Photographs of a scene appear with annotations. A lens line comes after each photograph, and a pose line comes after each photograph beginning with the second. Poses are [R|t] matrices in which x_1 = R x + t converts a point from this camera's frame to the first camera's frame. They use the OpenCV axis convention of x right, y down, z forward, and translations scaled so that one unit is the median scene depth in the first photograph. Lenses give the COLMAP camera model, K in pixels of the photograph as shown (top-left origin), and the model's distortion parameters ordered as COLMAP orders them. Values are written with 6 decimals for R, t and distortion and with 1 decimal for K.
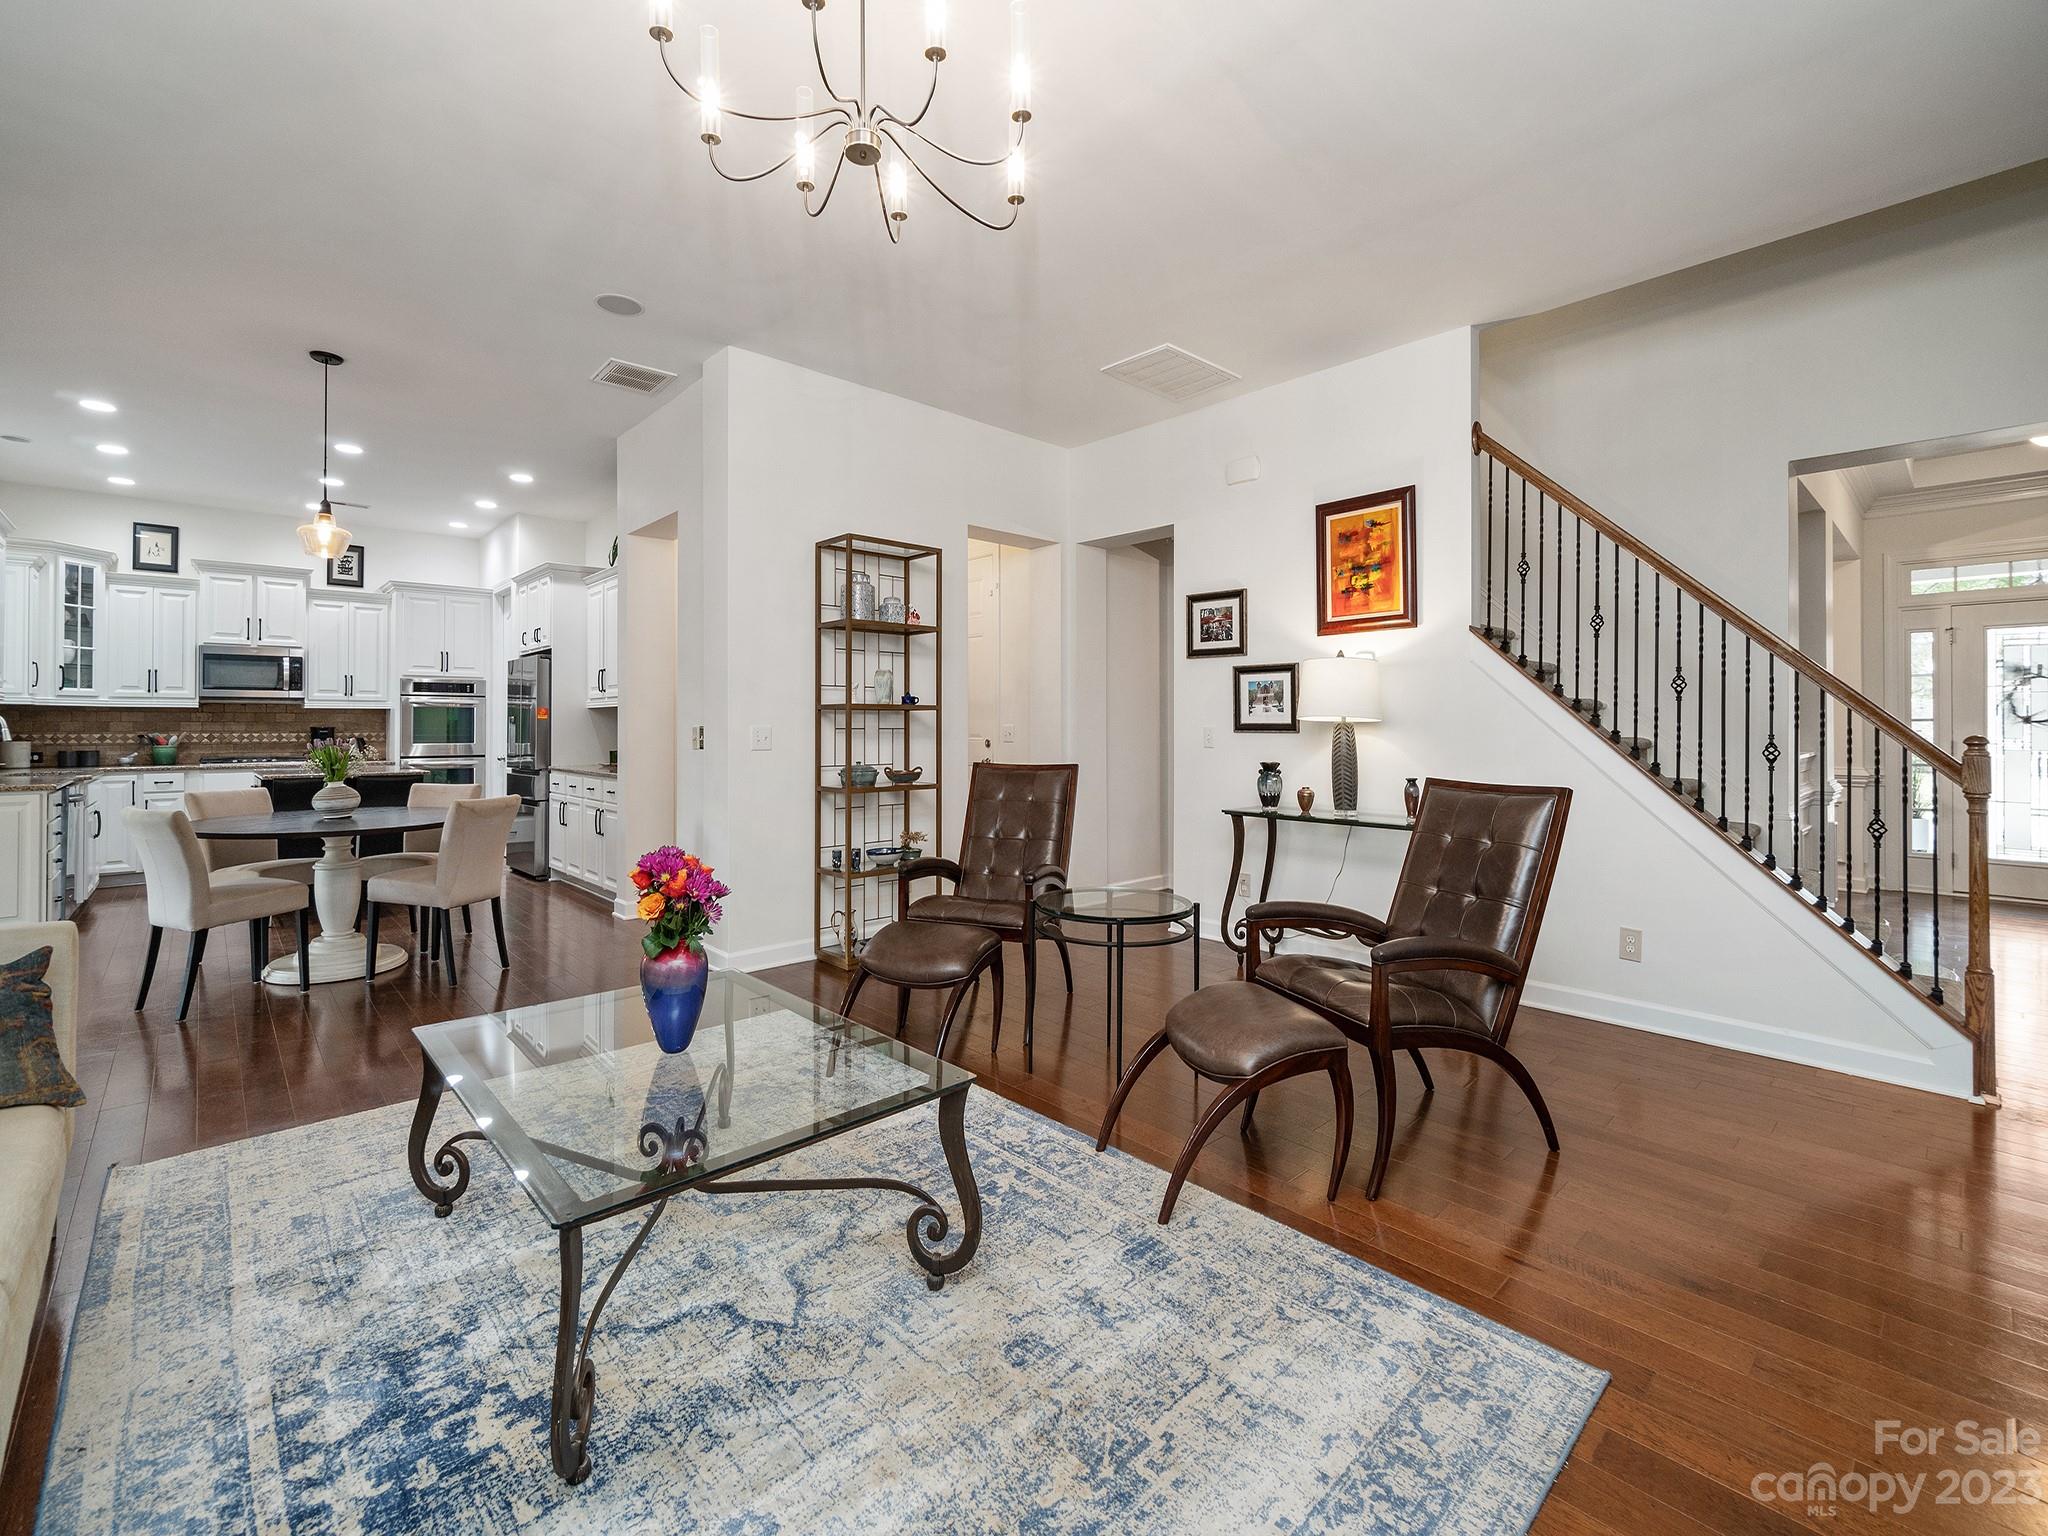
lens RADIAL K [[887.3, 0, 999.1], [0, 887.3, 716.4], [0, 0, 1]] dist [-0.005099, 0.002187]
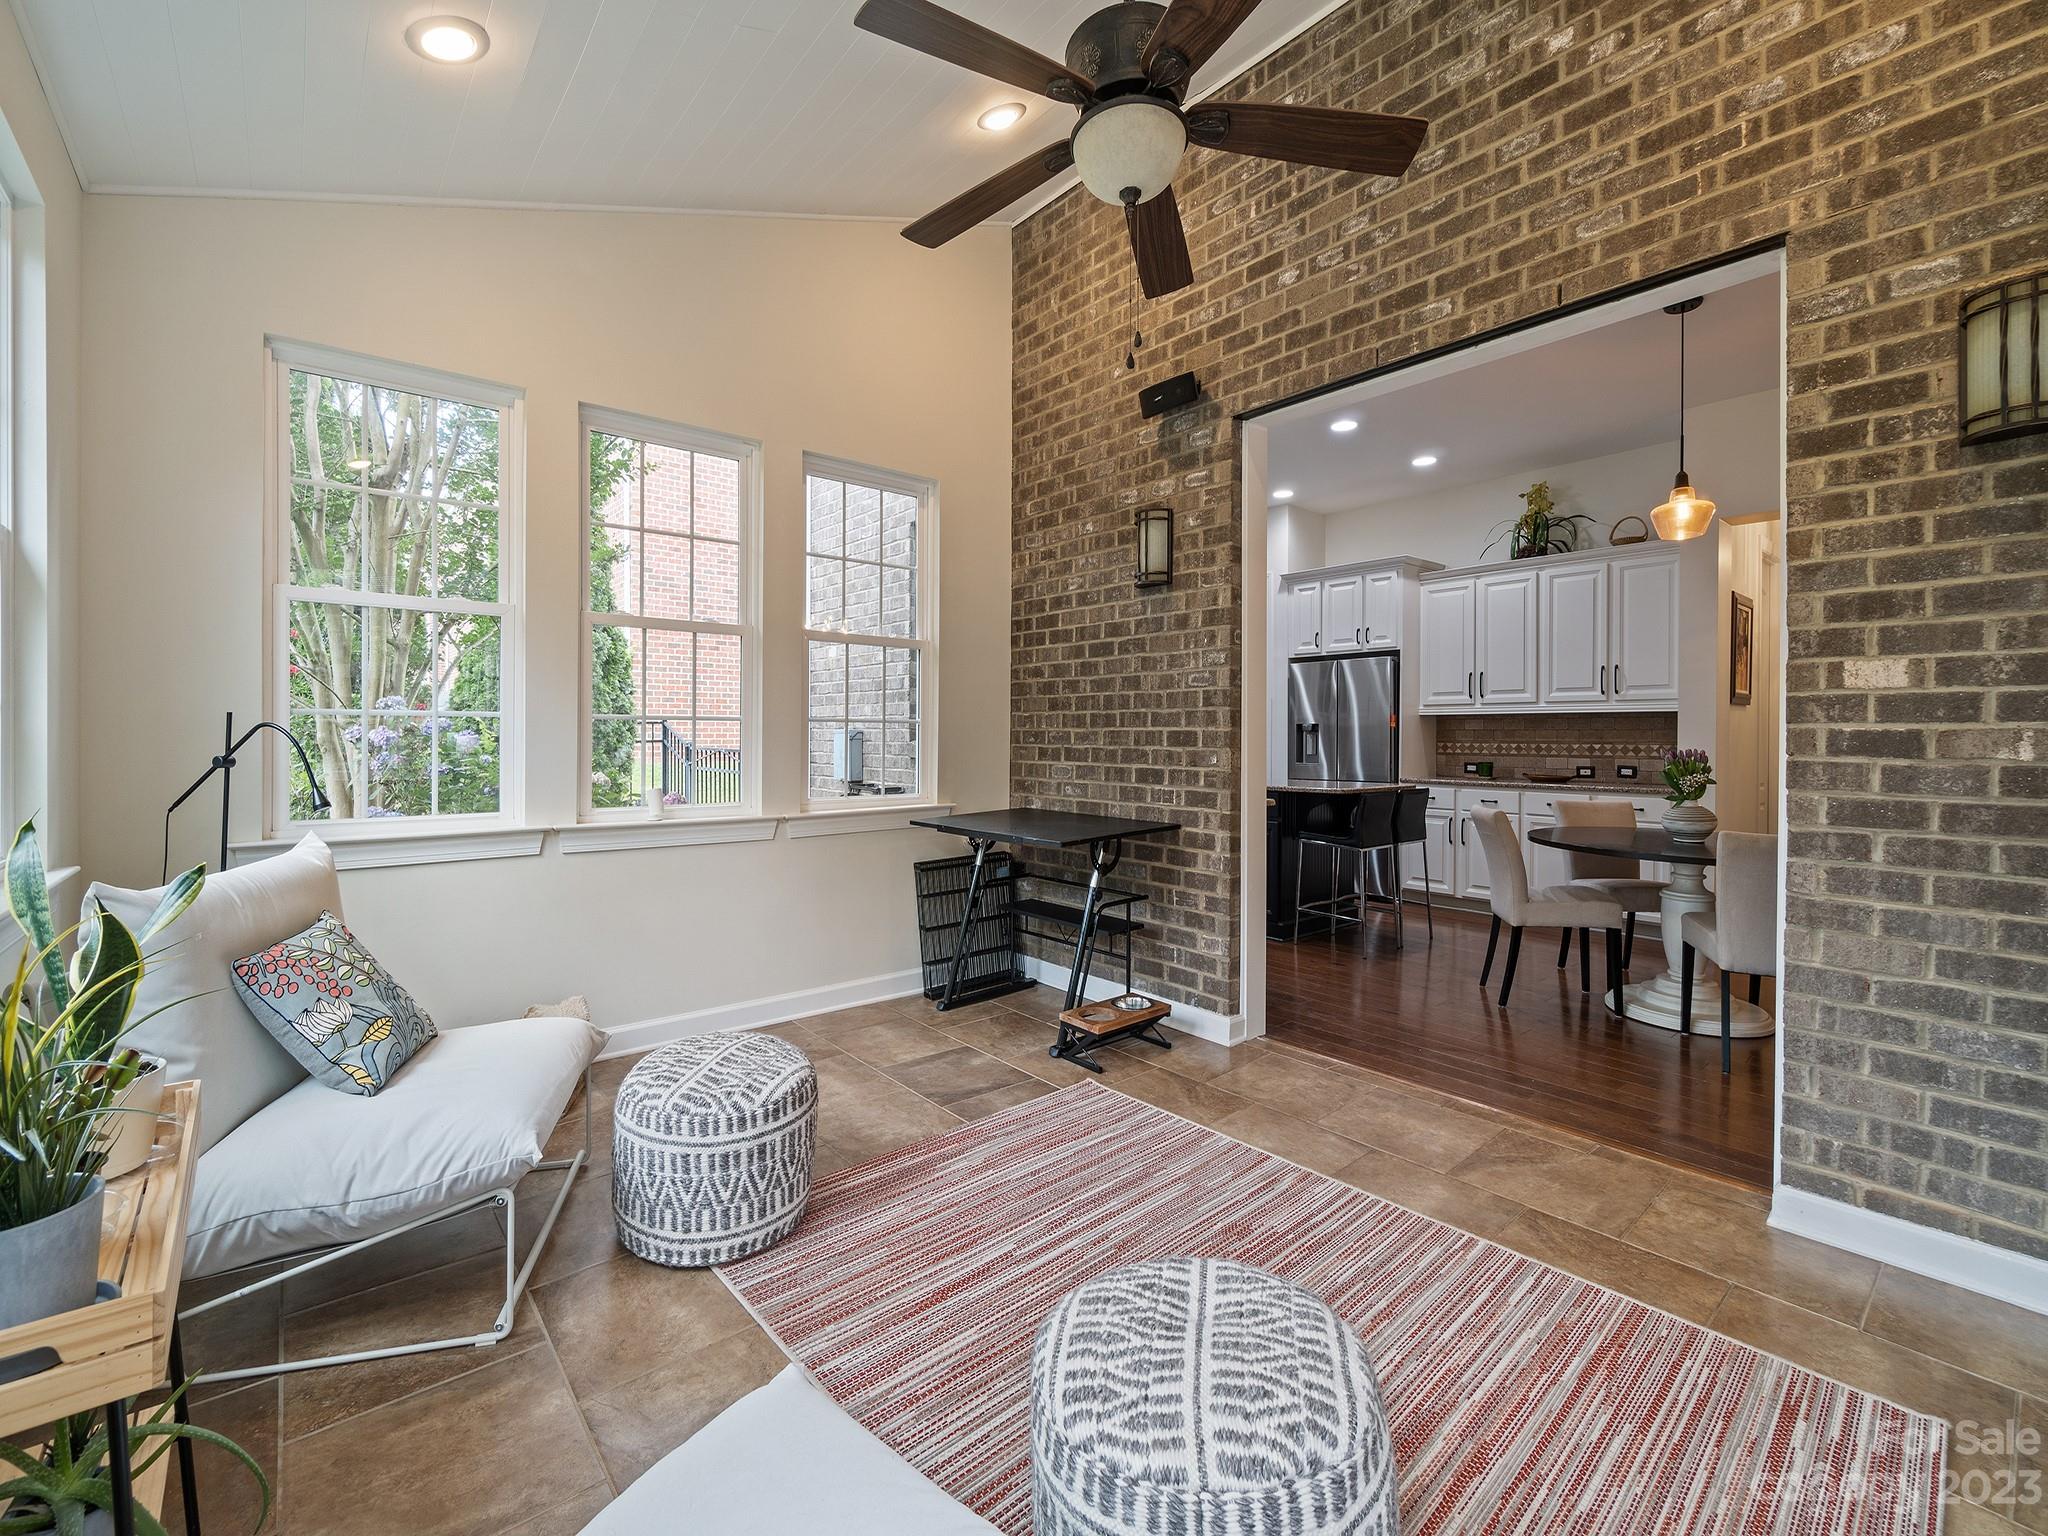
lens RADIAL K [[887.3, 0, 1044.6], [0, 887.3, 734.3], [0, 0, 1]] dist [-0.005099, 0.002187]
pose [[0.999980, 0.004337, -0.004543, -0.818022], [-0.004288, 0.999932, 0.010847, 0.002254], [0.004590, -0.010828, 0.999931, 0.081903]]
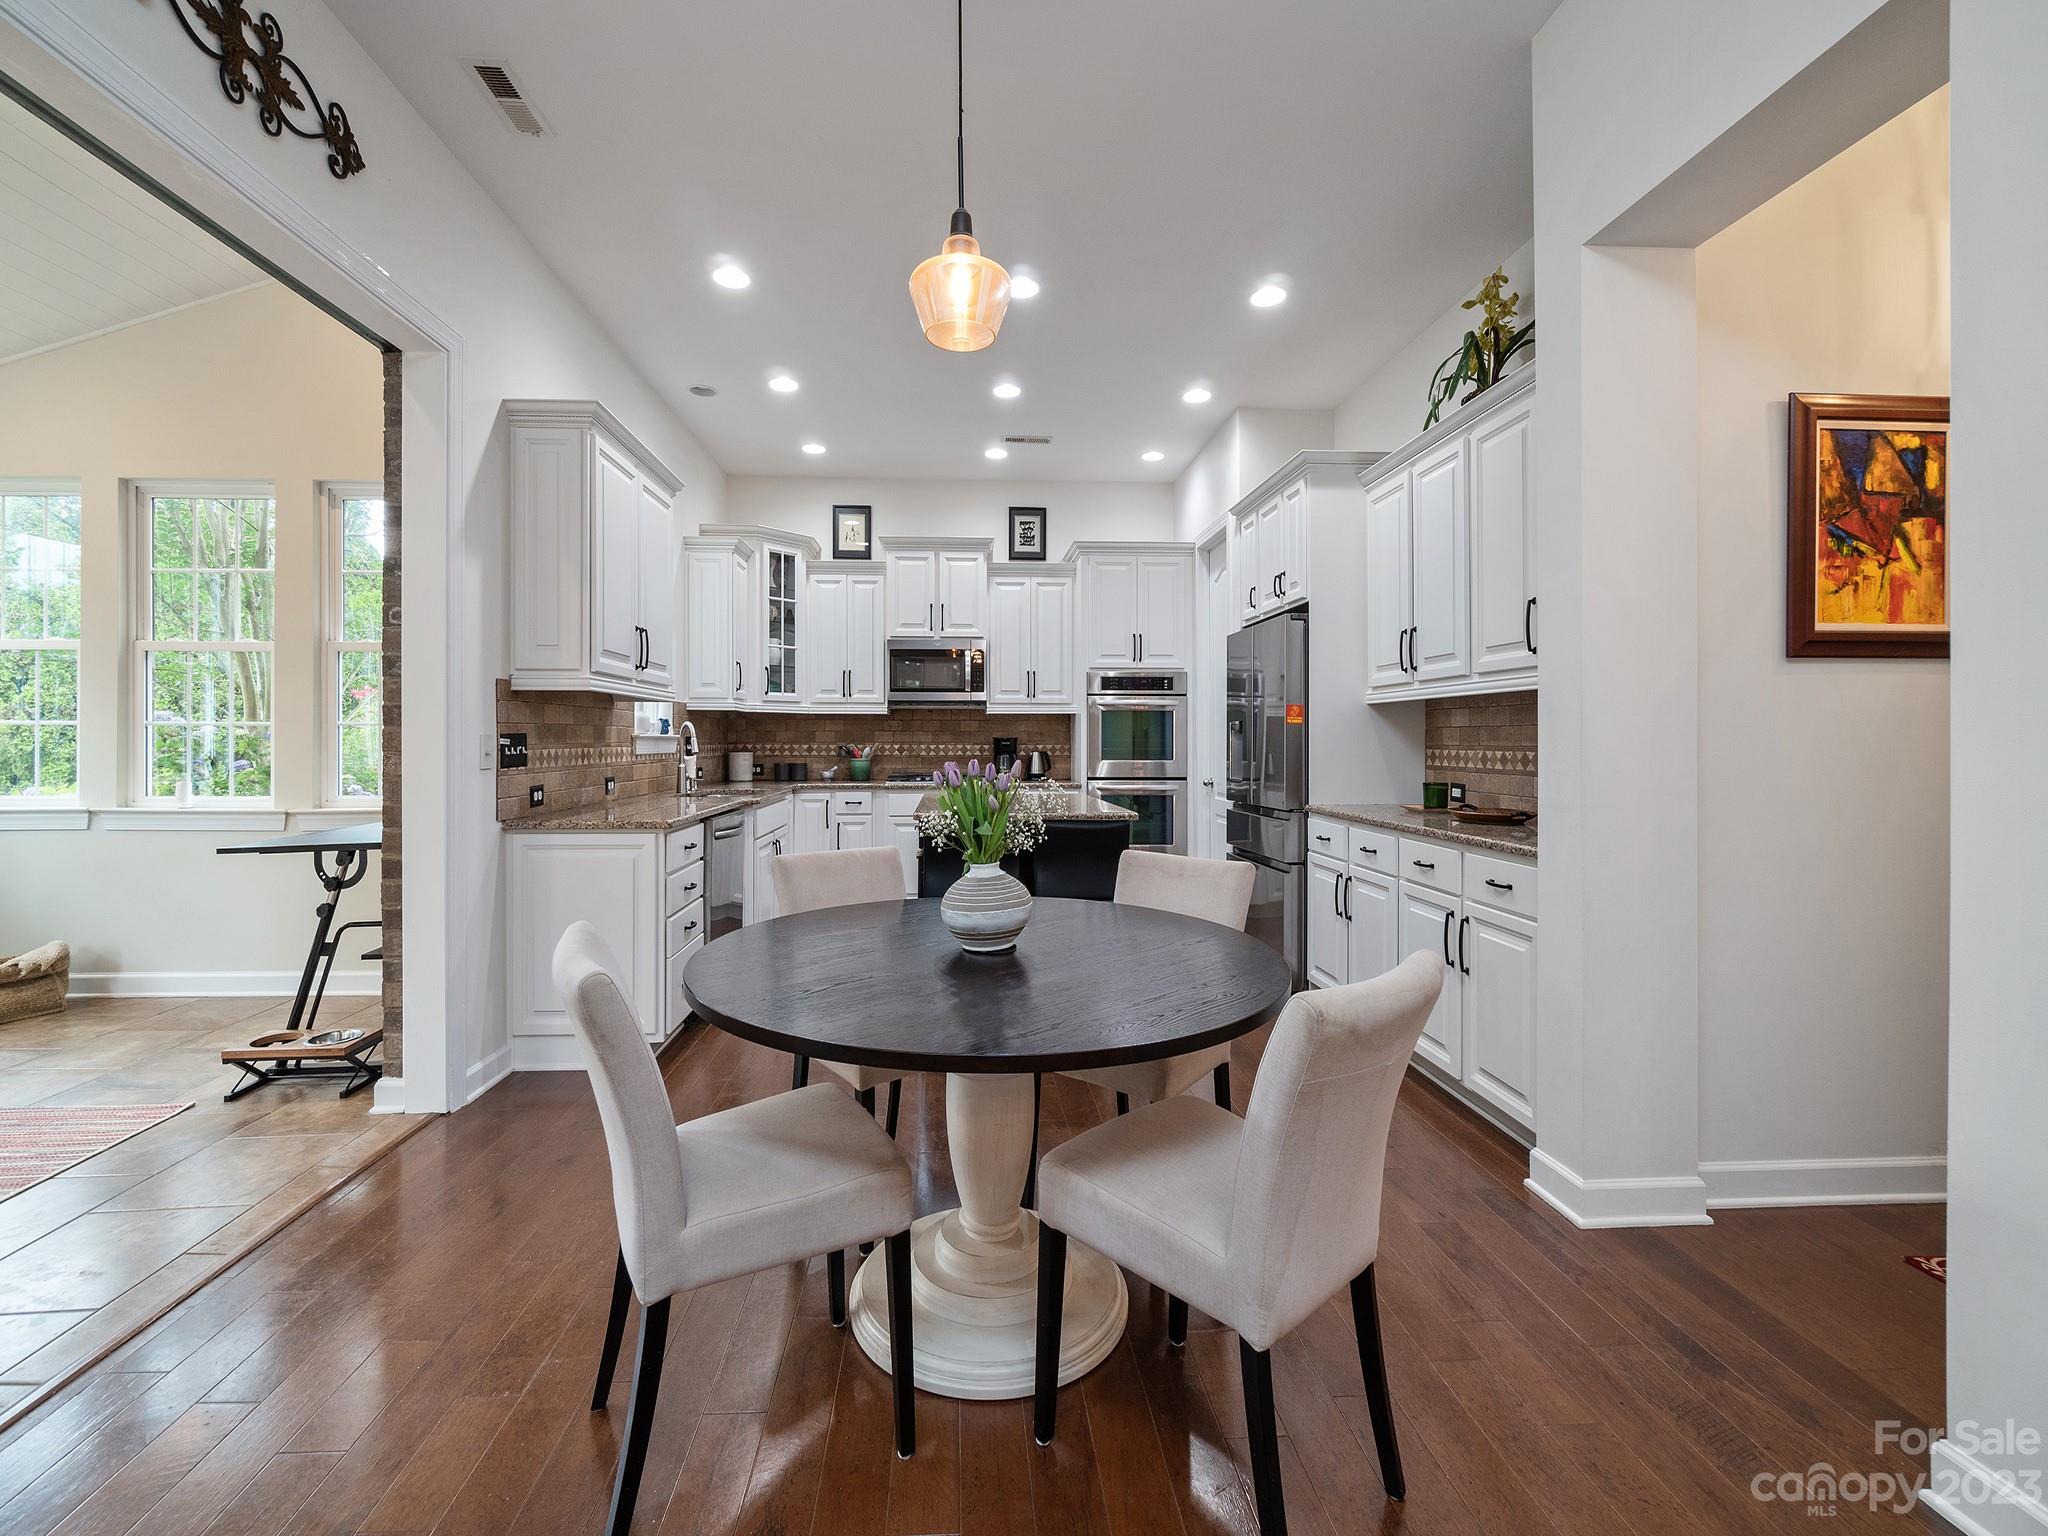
lens RADIAL K [[887.3, 0, 1021.4], [0, 887.3, 742.1], [0, 0, 1]] dist [-0.005099, 0.002187]
pose [[0.792156, 0.004341, -0.610303, -0.284730], [0.005010, 0.999895, 0.013615, 0.005811], [0.610298, -0.013842, 0.792051, 0.404086]]
